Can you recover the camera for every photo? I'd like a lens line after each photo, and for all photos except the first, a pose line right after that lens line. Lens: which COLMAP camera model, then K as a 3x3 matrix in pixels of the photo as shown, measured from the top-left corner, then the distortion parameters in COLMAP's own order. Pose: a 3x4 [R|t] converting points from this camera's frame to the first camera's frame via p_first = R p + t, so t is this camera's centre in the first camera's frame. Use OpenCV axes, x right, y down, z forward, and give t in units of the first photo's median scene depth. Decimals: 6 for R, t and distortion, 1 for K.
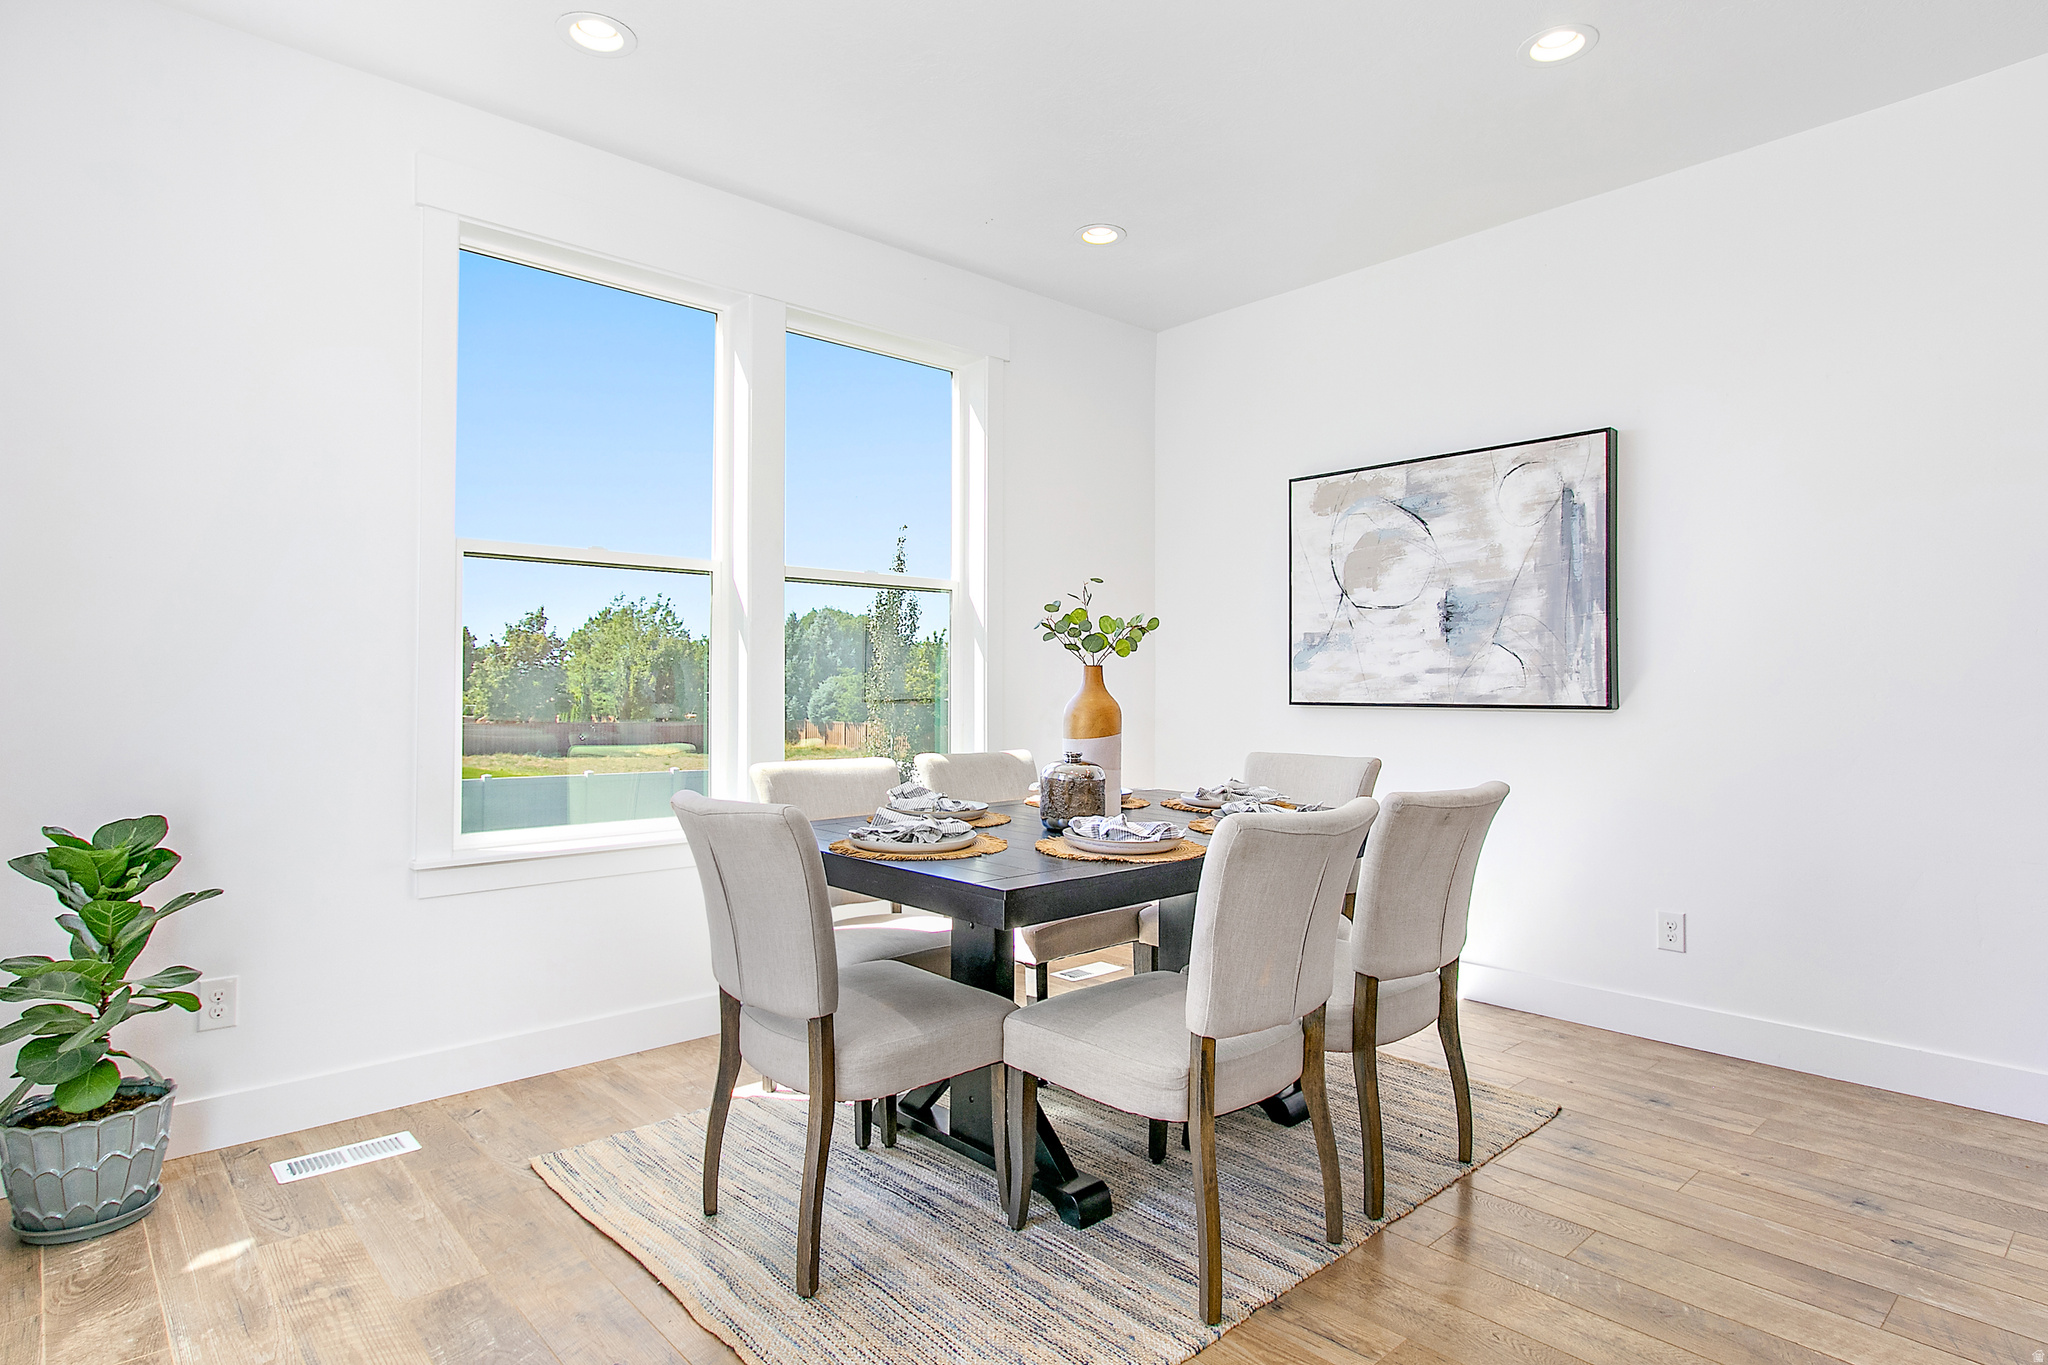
lens RADIAL K [[1110.9, 0, 1034.8], [0, 1110.9, 674.6], [0, 0, 1]] dist [-0.001358, -0.000133]
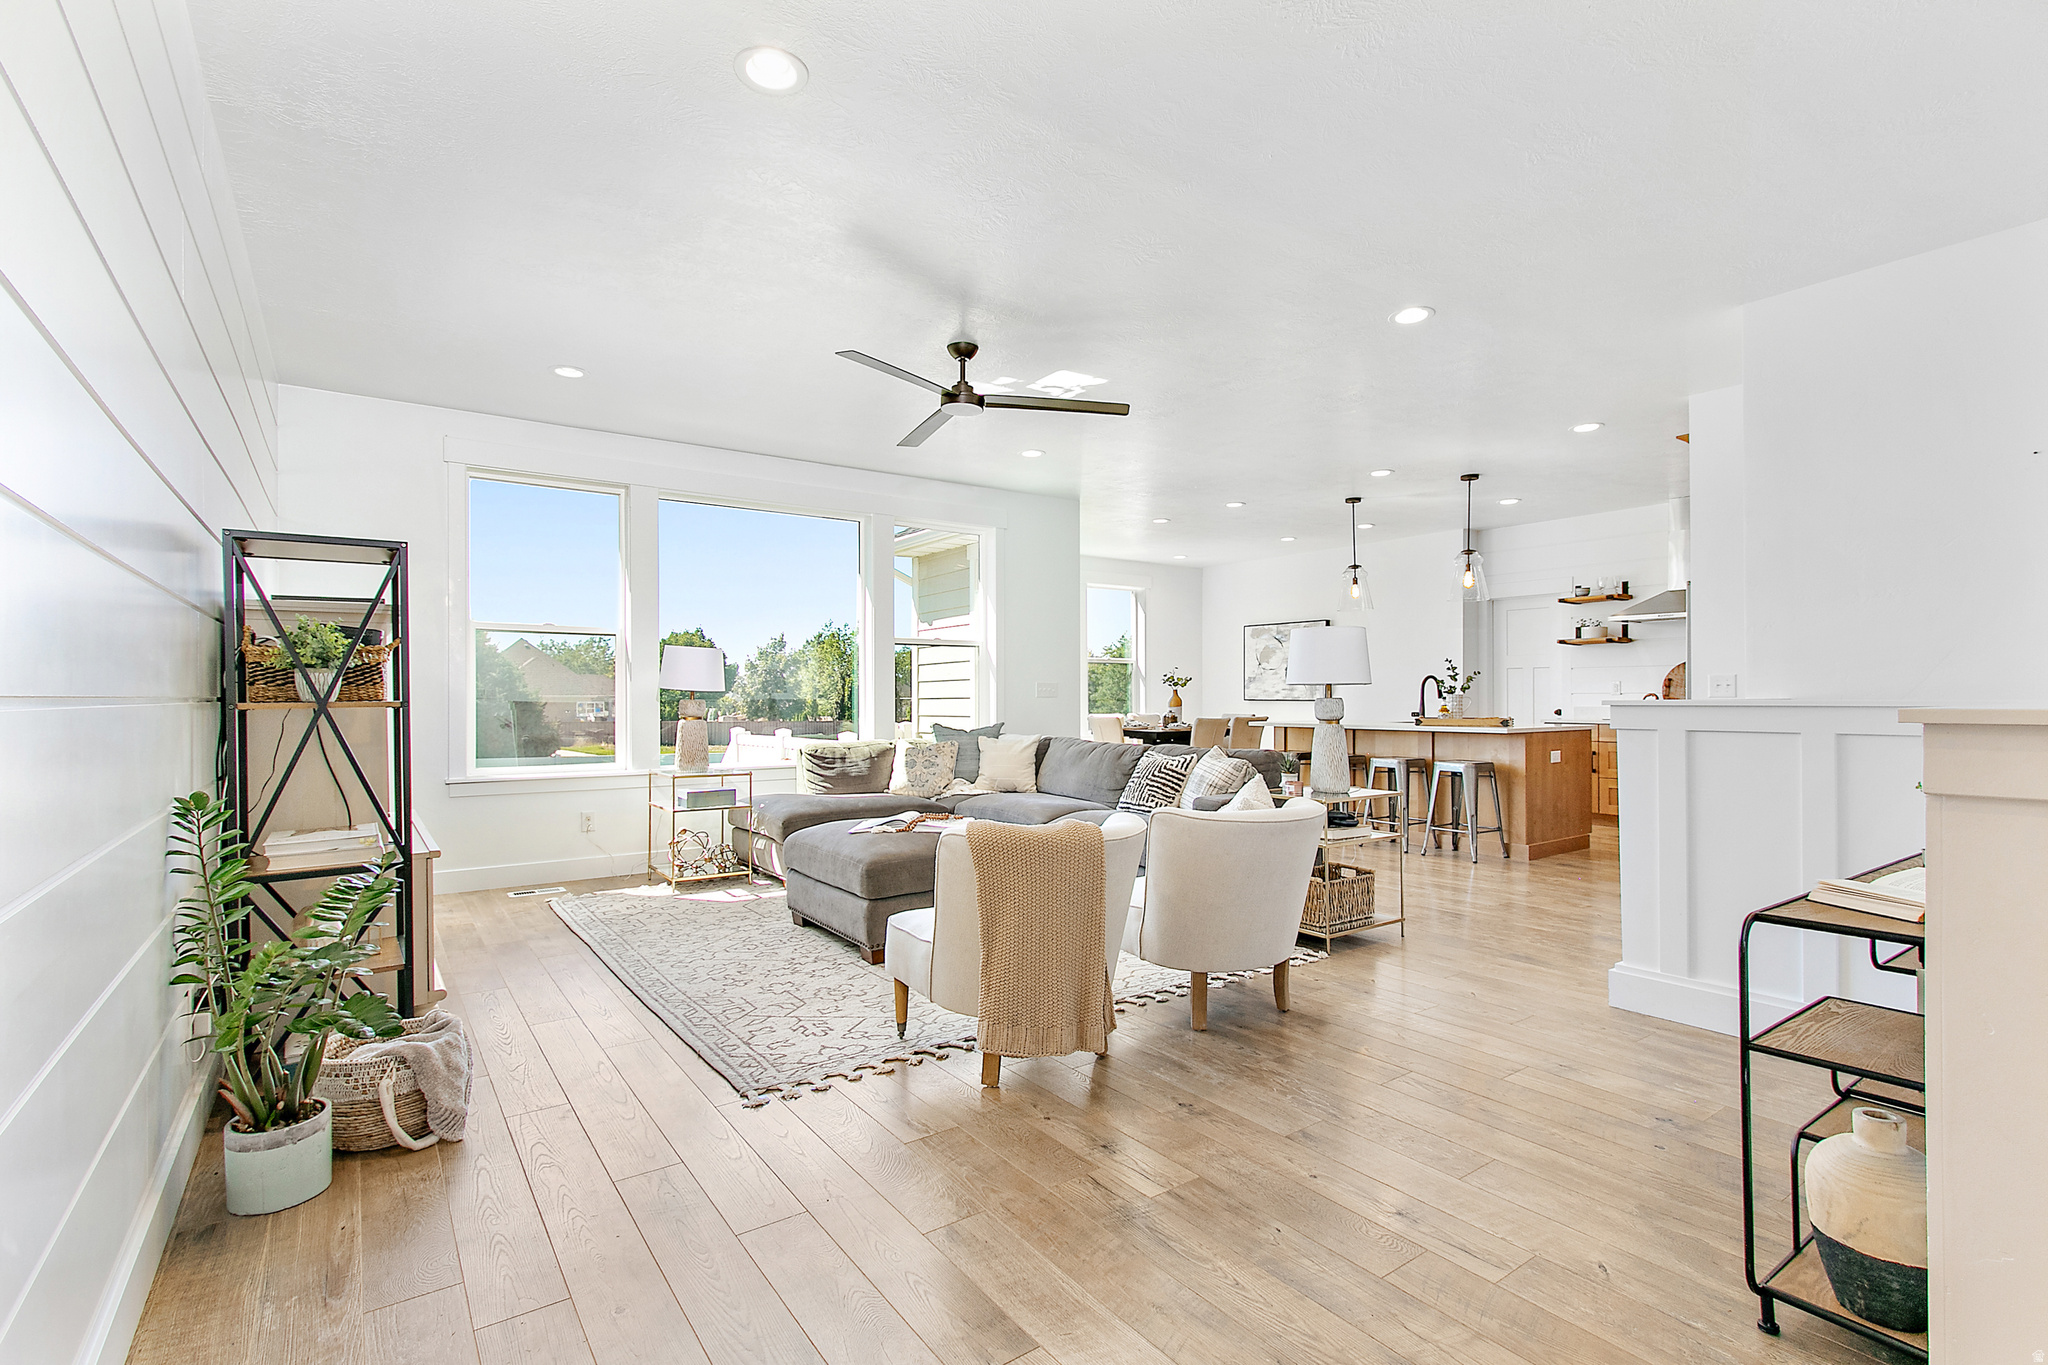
lens RADIAL K [[959.8, 0, 1035.3], [0, 959.8, 690.8], [0, 0, 1]] dist [0.005598, -0.000529]
pose [[0.992559, -0.001437, -0.121760, -0.019512], [0.002441, 0.999964, 0.008104, -0.022615], [0.121744, -0.008341, 0.992527, -1.796843]]
